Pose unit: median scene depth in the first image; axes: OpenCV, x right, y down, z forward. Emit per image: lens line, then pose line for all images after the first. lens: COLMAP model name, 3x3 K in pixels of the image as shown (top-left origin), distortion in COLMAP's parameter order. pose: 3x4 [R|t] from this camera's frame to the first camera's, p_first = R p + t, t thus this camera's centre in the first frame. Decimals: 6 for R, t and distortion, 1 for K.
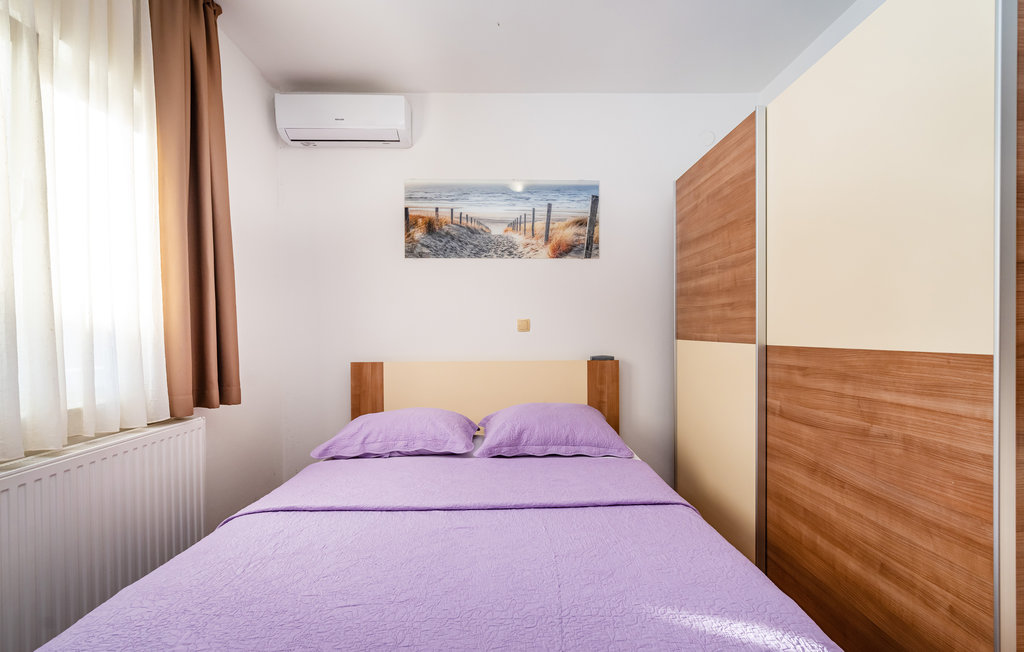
lens RADIAL K [[445.9, 0, 514.1], [0, 445.9, 333.7], [0, 0, 1]] dist [-0.000258, -0.000211]
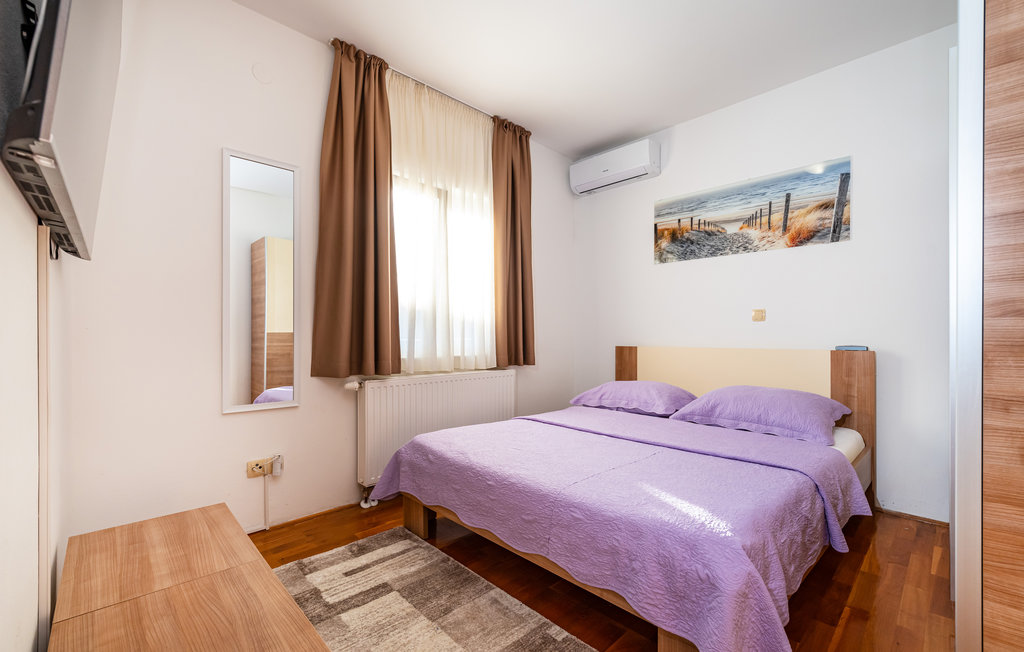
lens RADIAL K [[432.7, 0, 498.5], [0, 432.7, 333.5], [0, 0, 1]] dist [-0.001199, -0.000137]
pose [[0.664055, 0.003035, -0.747678, 0.375854], [-0.008388, 0.999959, -0.003390, 0.032879], [0.747637, 0.008522, 0.664053, -0.133232]]
